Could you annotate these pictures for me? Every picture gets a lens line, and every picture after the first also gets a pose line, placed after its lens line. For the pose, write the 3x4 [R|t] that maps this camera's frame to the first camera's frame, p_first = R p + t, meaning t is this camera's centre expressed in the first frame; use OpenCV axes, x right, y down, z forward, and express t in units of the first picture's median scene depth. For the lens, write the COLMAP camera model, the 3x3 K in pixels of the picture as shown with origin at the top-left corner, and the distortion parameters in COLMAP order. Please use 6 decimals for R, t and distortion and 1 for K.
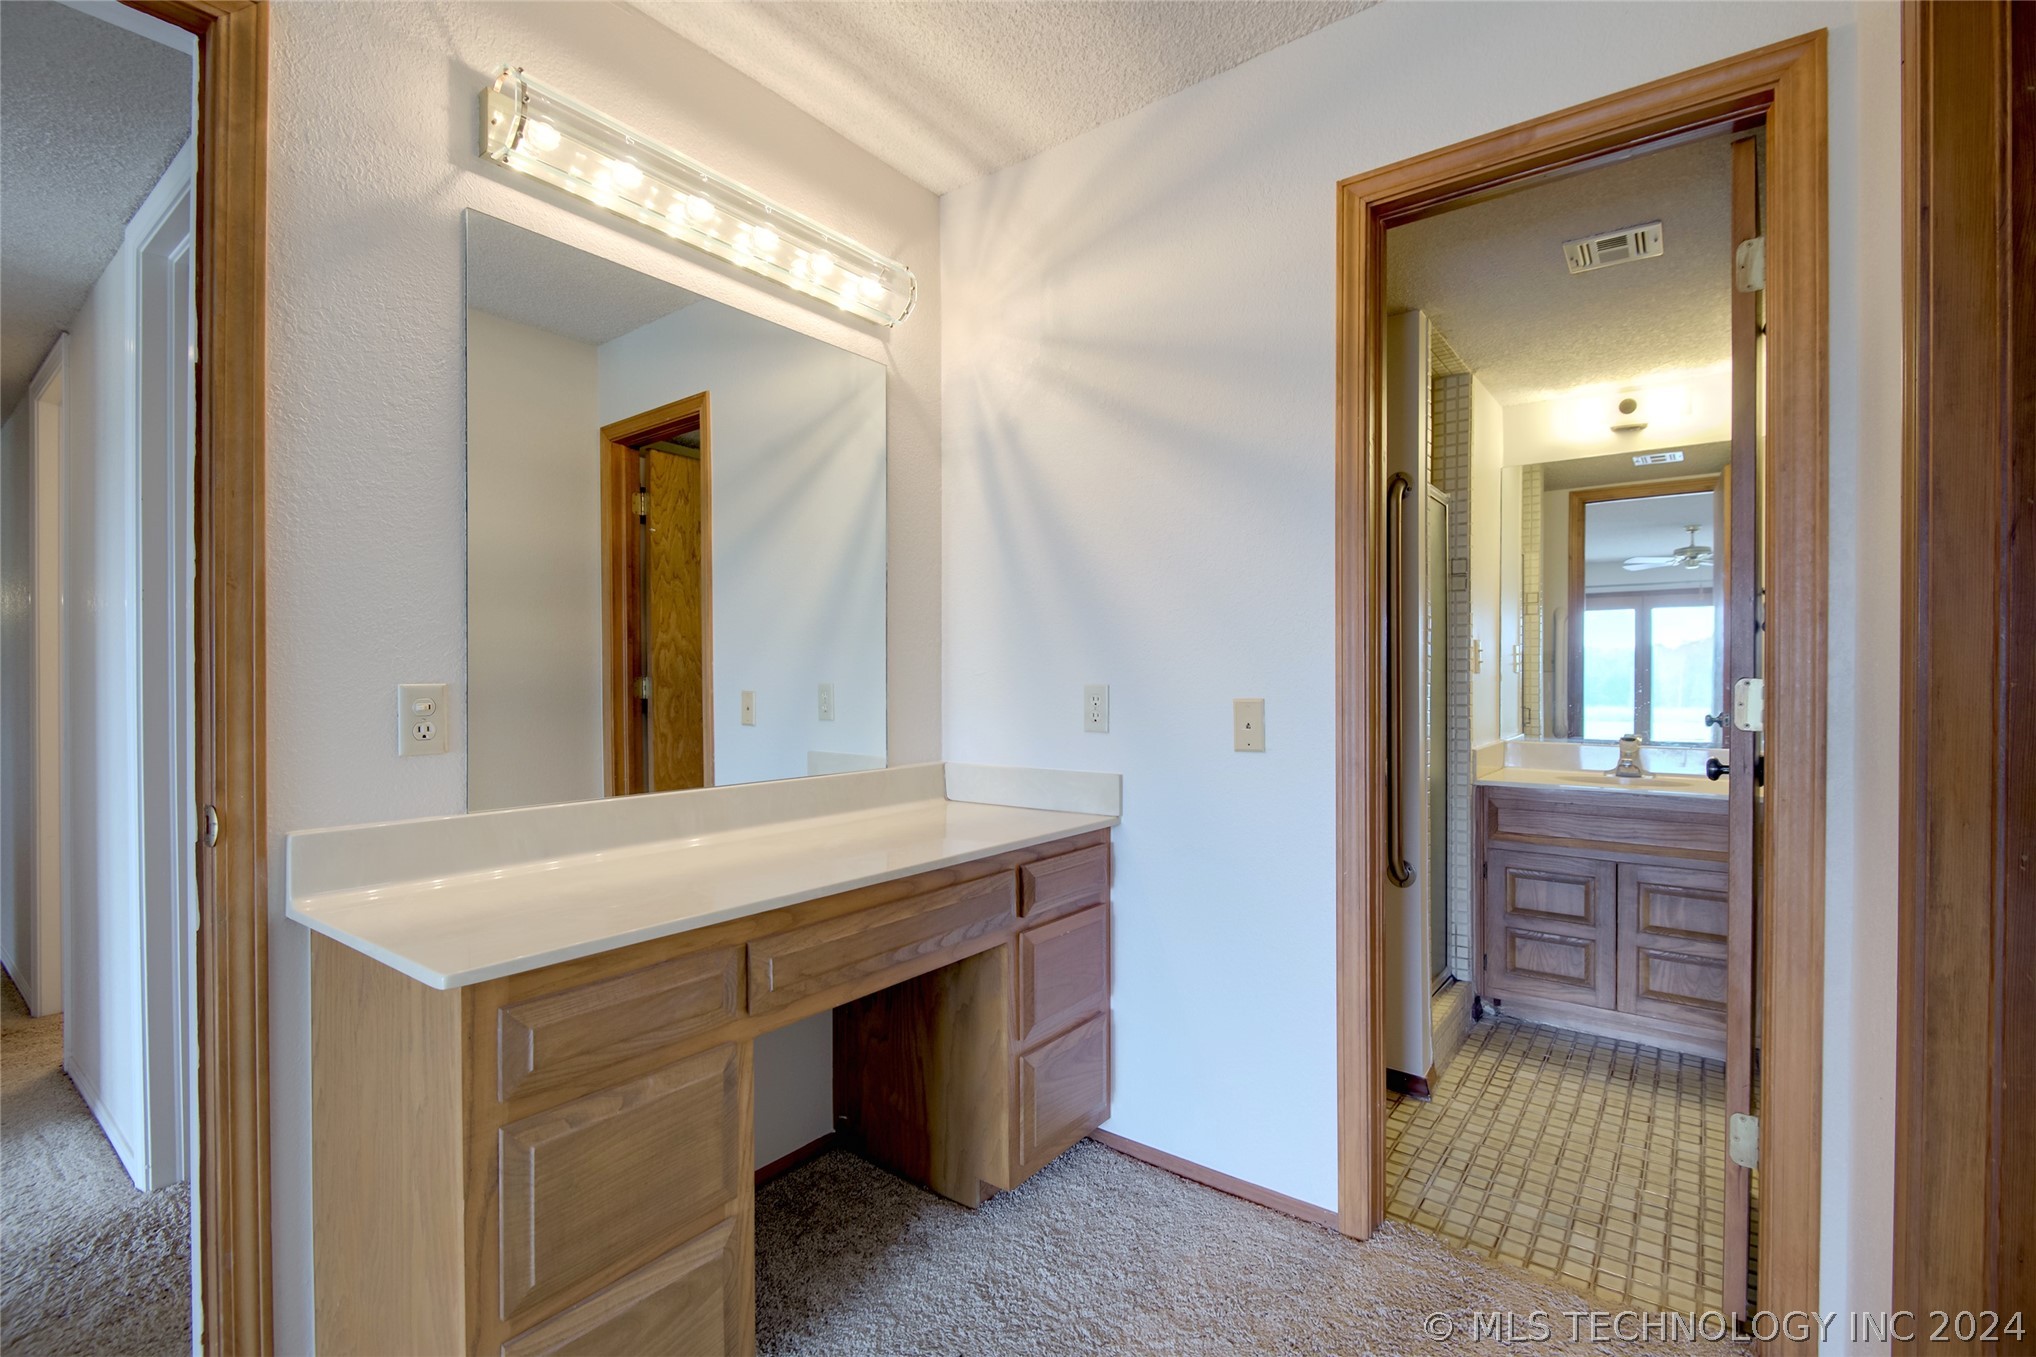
lens RADIAL K [[916.1, 0, 1024.4], [0, 916.1, 679.3], [0, 0, 1]] dist [-0.002124, -0.000121]
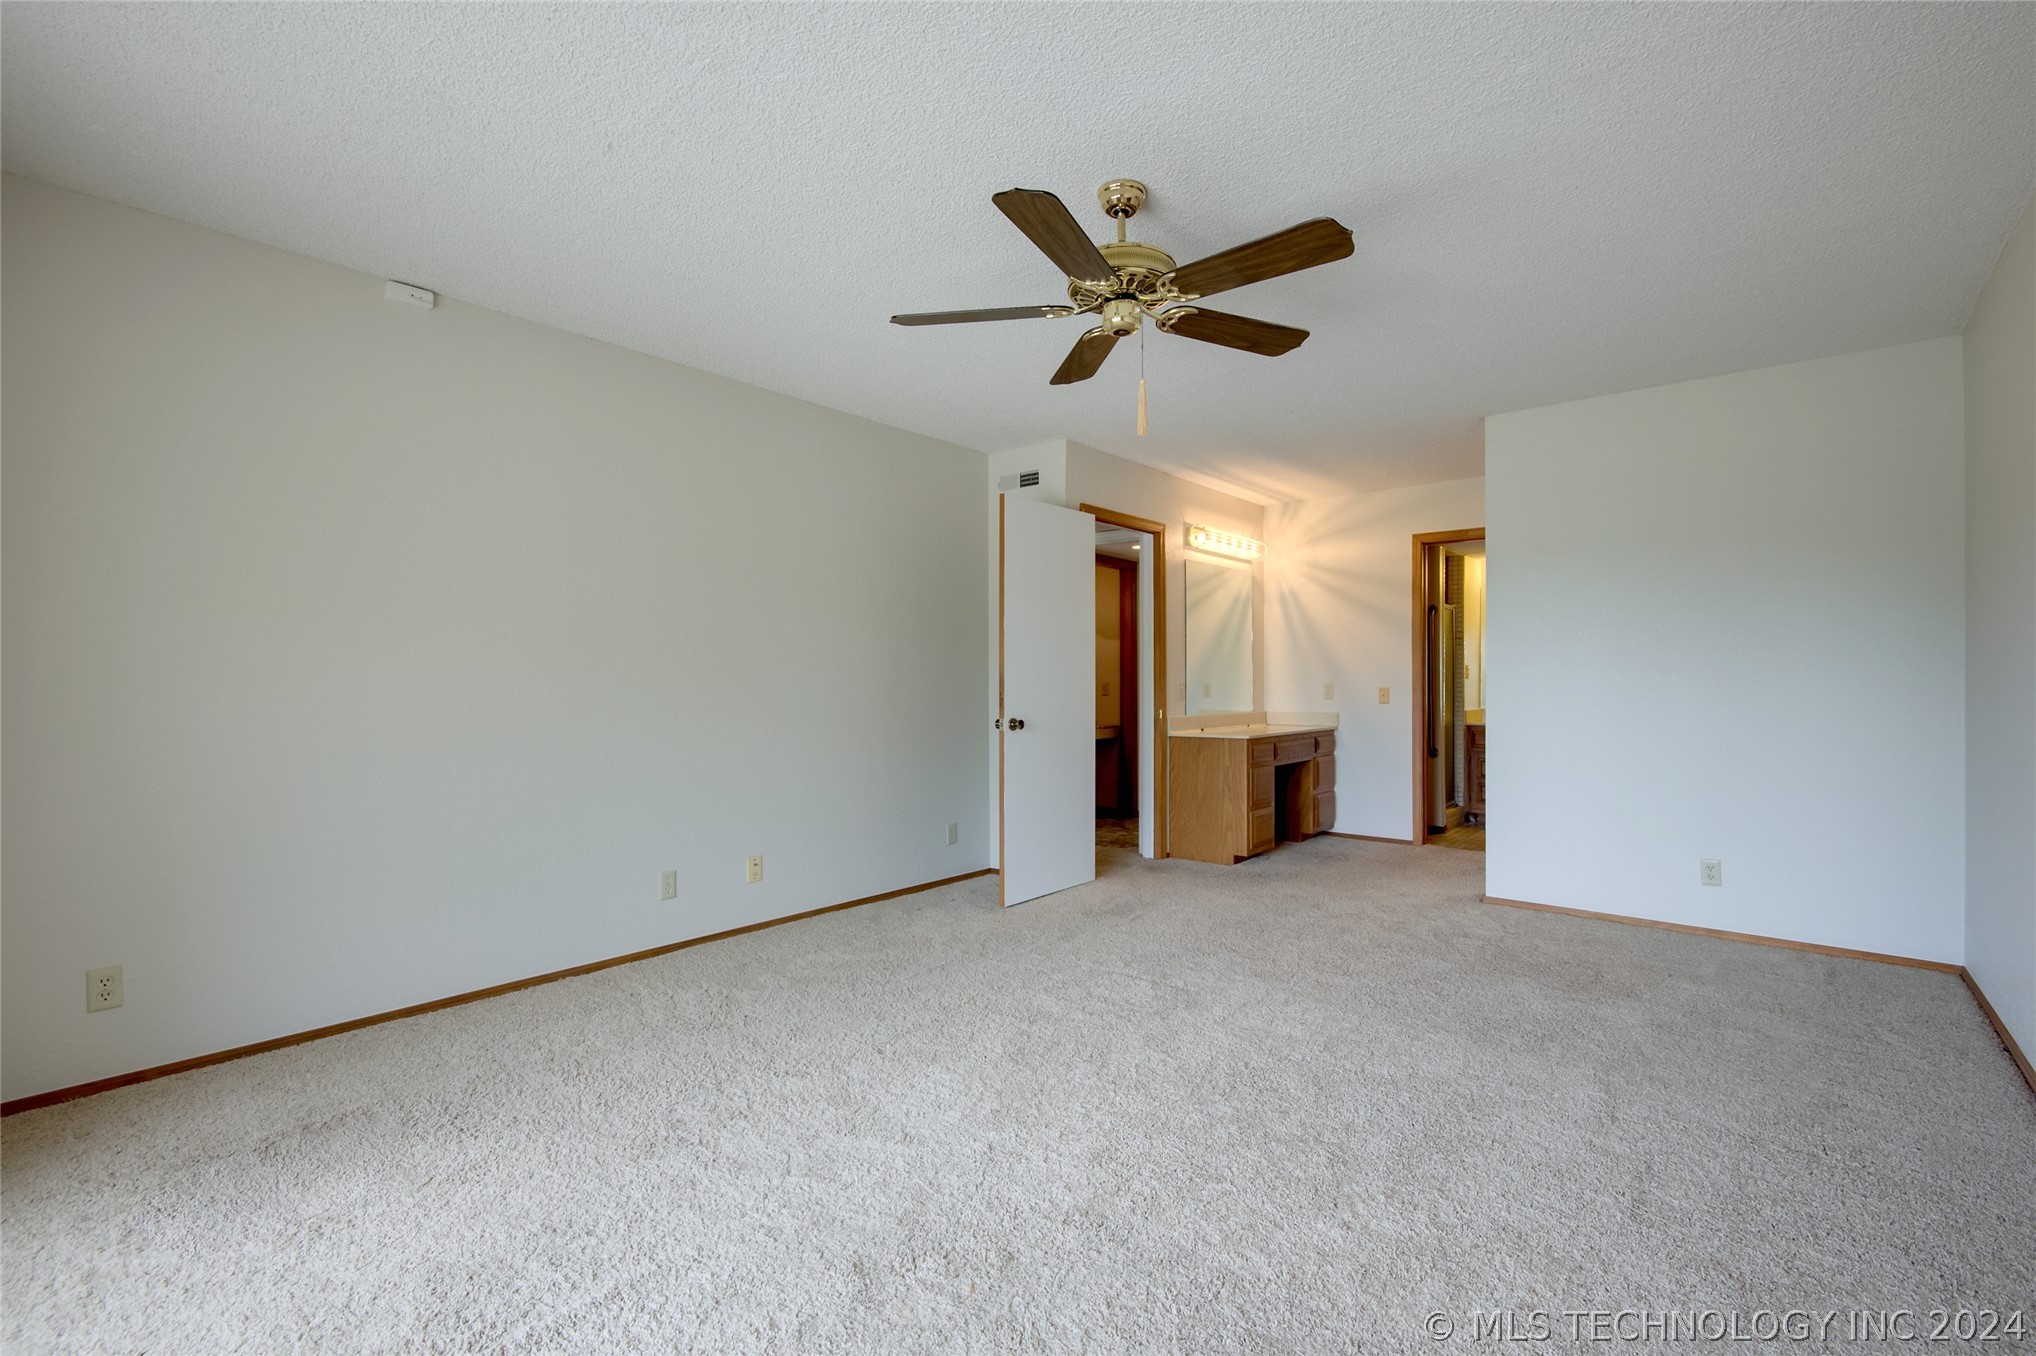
lens RADIAL K [[916.1, 0, 1010.2], [0, 916.1, 677.4], [0, 0, 1]] dist [-0.002124, -0.000121]
pose [[0.998797, -0.001869, -0.049001, -0.768281], [0.001439, 0.999960, -0.008820, 0.012834], [0.049016, 0.008739, 0.998760, -1.923057]]
